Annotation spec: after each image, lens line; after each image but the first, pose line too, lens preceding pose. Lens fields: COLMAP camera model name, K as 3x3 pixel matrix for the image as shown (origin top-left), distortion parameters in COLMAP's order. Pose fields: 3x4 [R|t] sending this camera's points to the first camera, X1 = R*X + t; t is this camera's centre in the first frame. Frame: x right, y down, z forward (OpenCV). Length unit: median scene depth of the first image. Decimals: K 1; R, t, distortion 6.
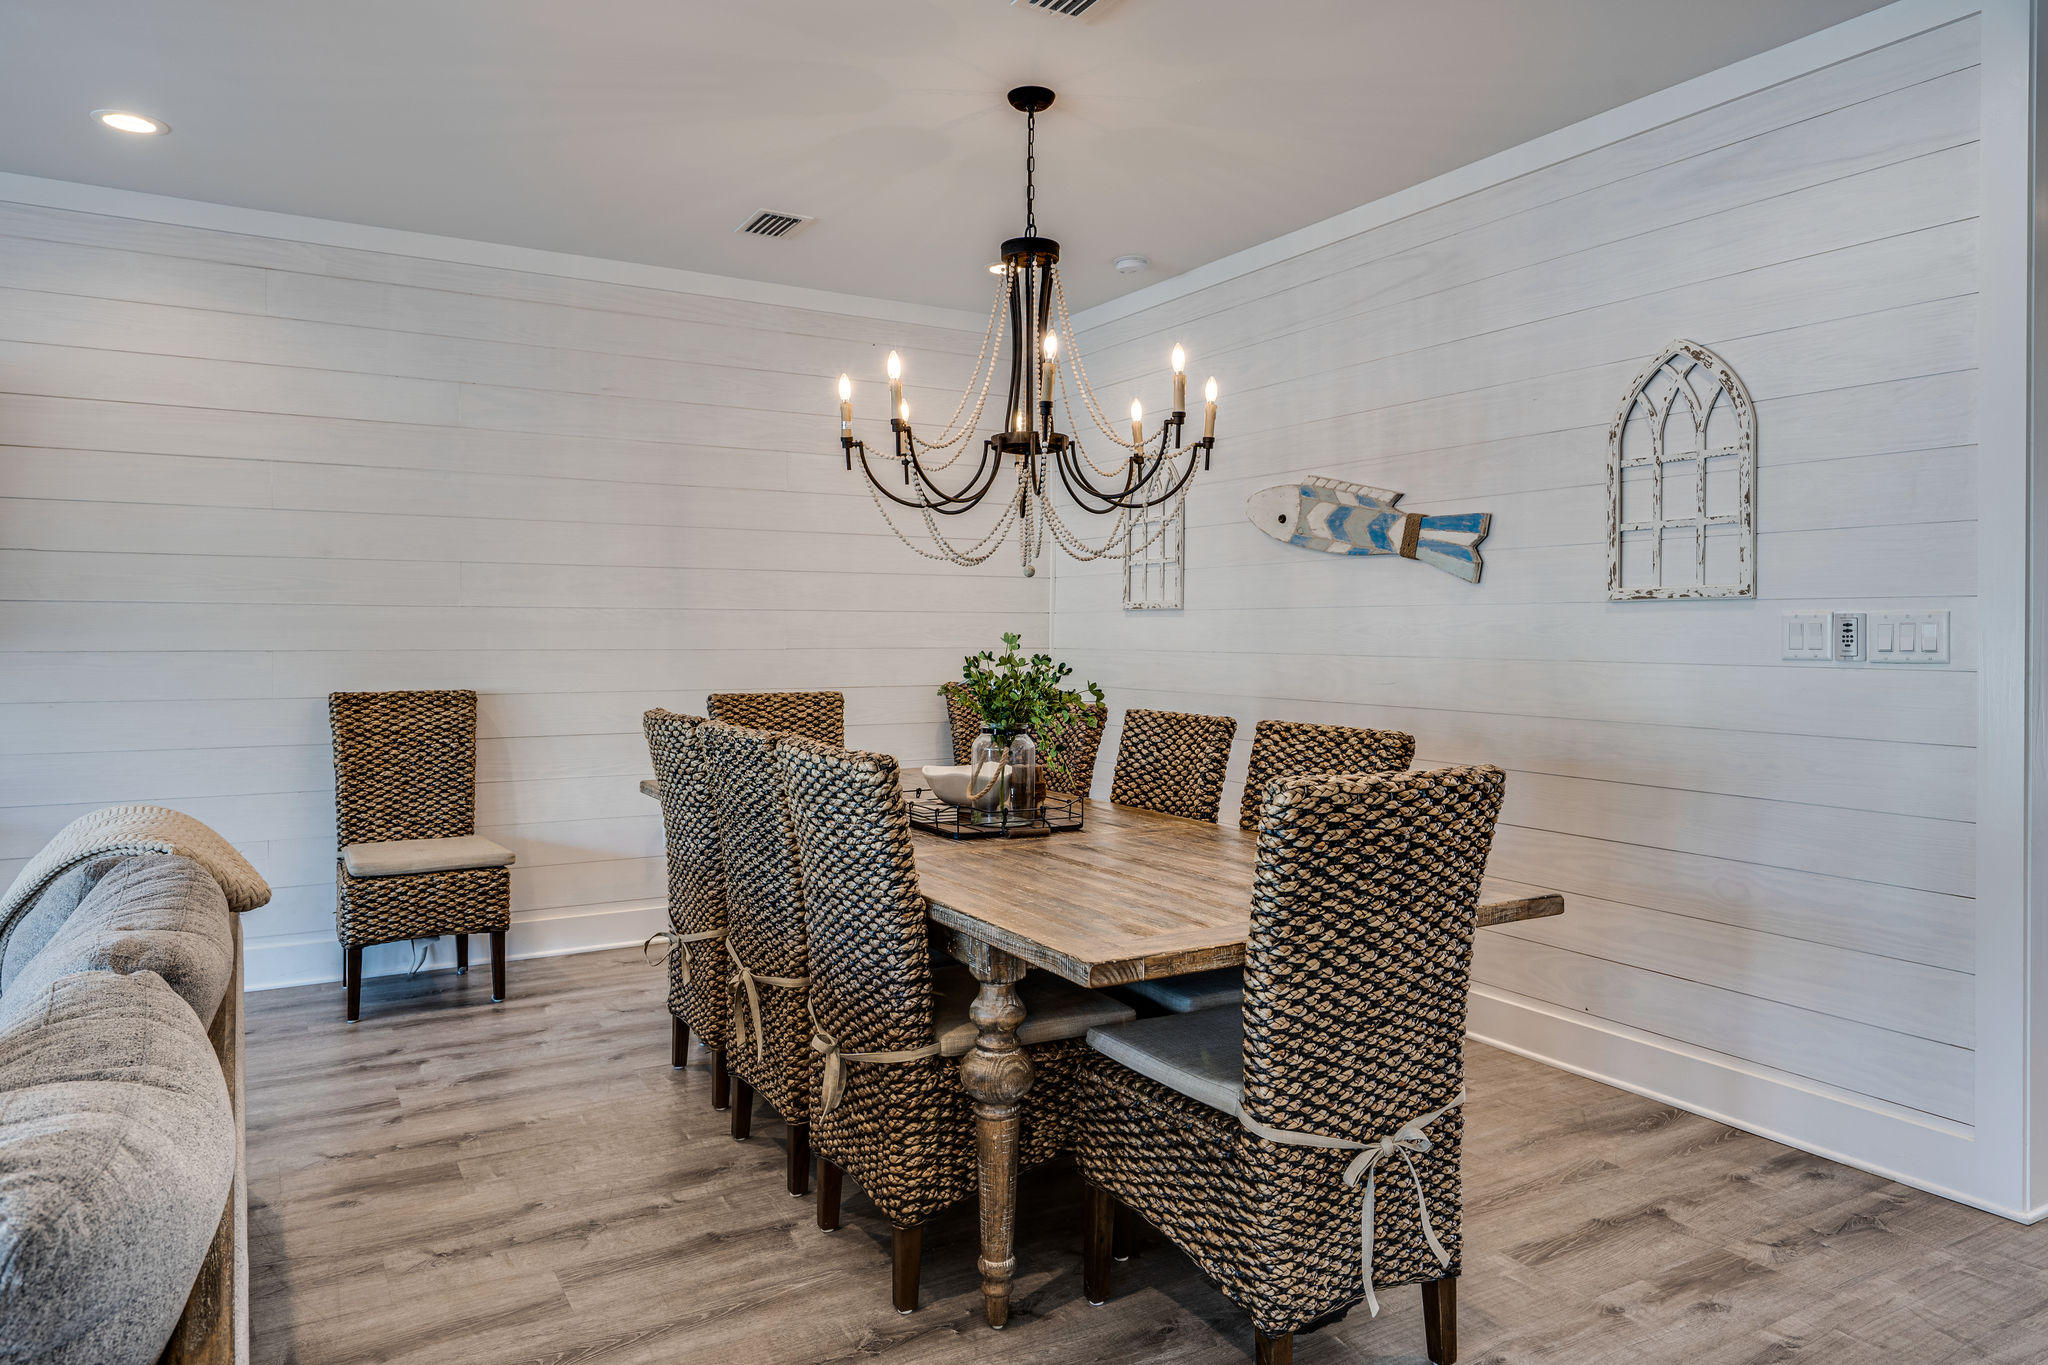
lens RADIAL K [[1326.3, 0, 1025.1], [0, 1326.3, 633.3], [0, 0, 1]] dist [0.006065, 0.002858]
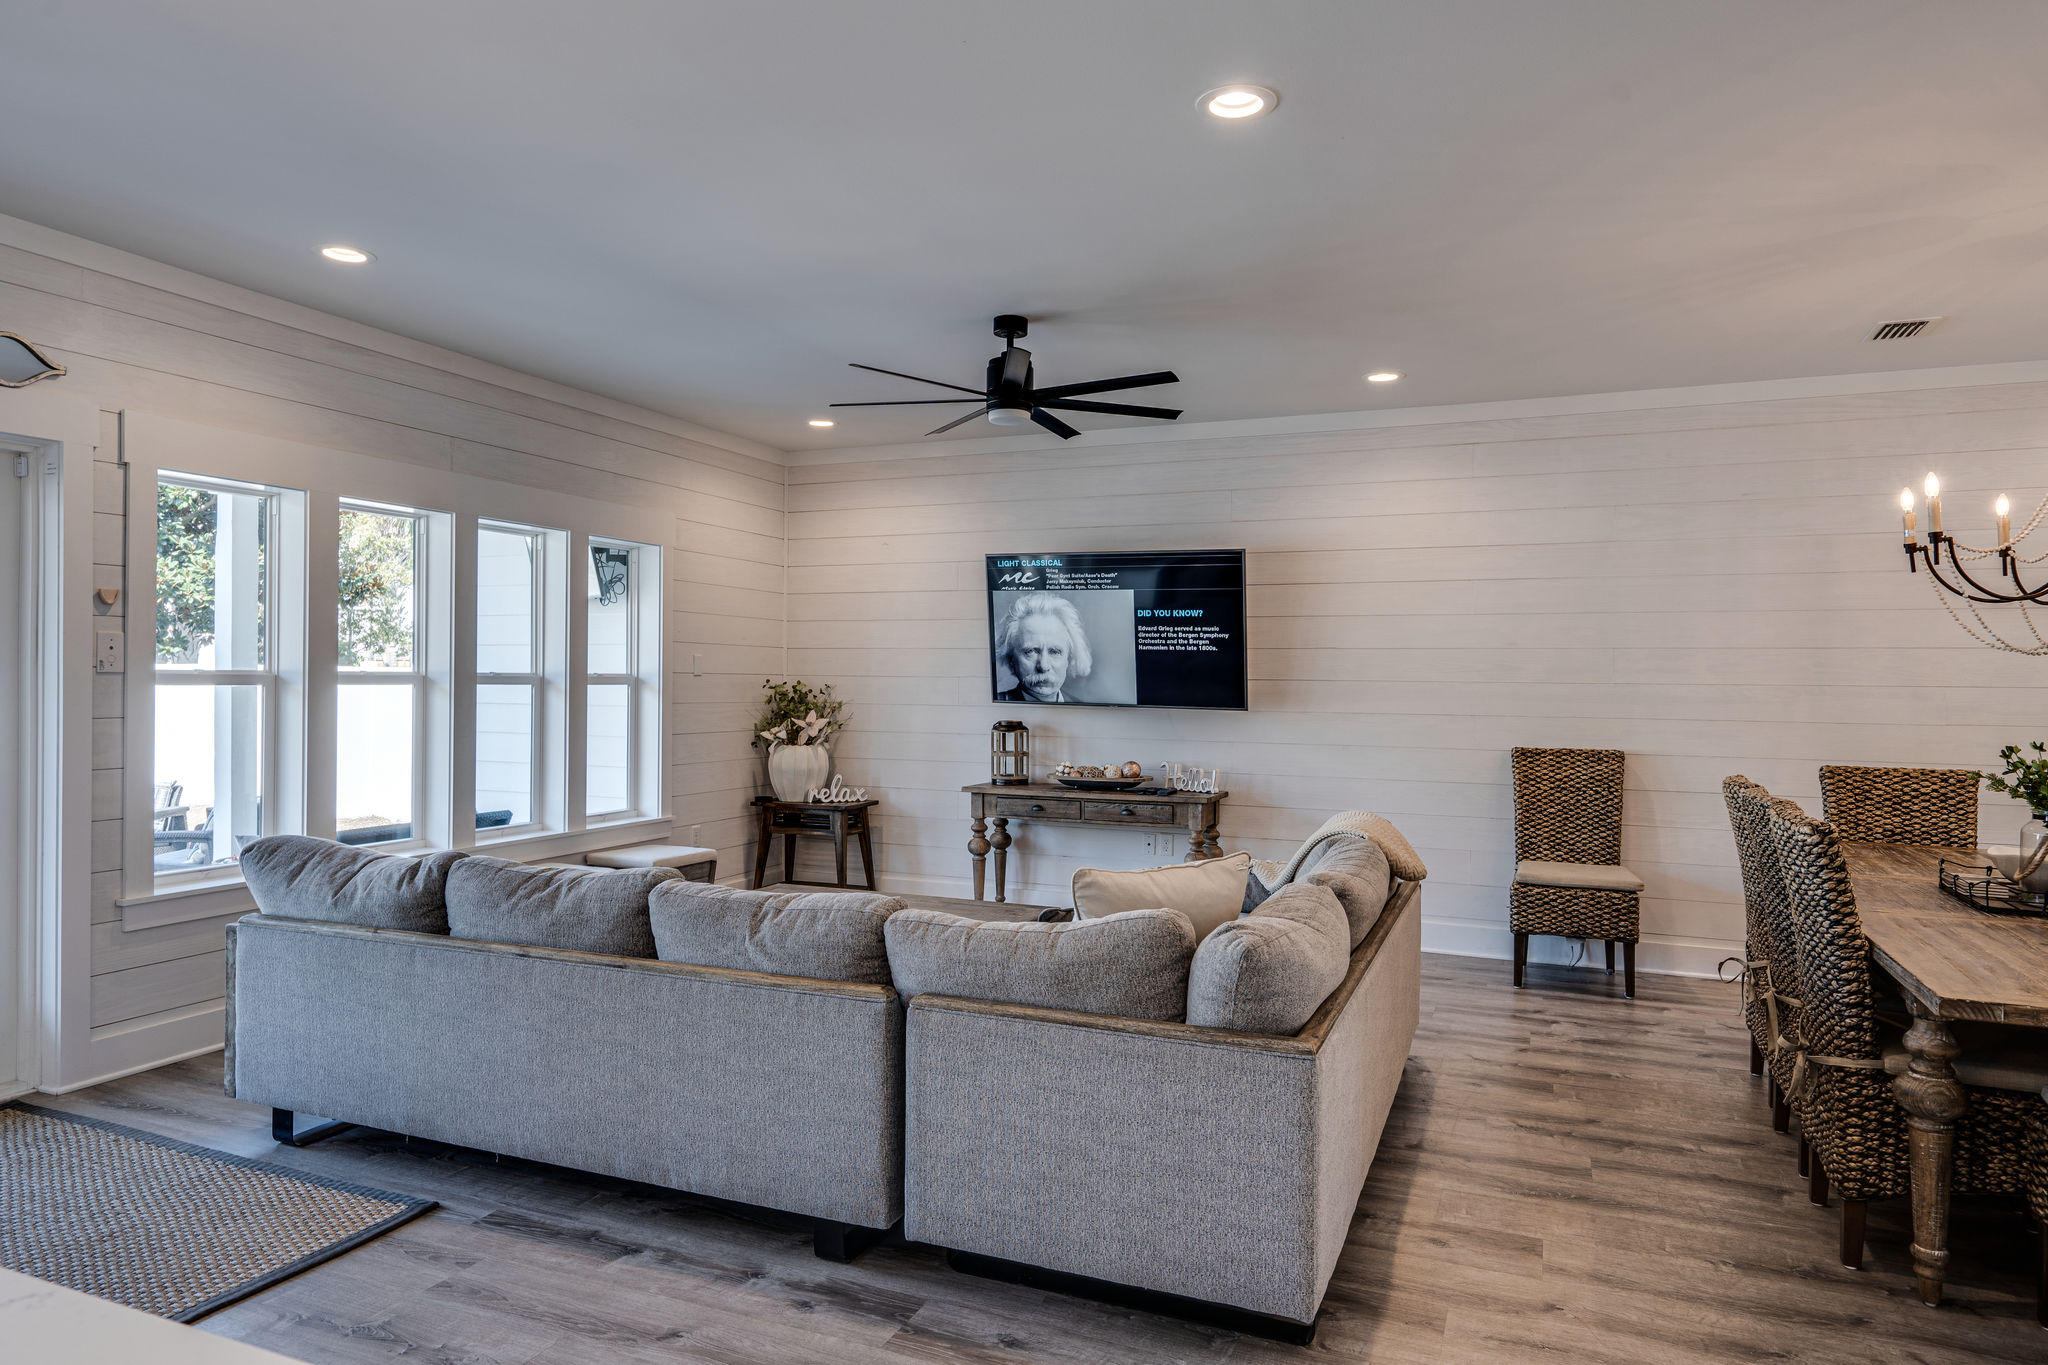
lens RADIAL K [[1325.3, 0, 1024.0], [0, 1325.3, 682.5], [0, 0, 1]] dist [0.003280, 0.003312]
pose [[0.611433, 0.011468, -0.791213, 0.418708], [-0.010805, 0.999923, 0.006143, -0.041991], [0.791222, 0.004793, 0.611510, -0.387686]]
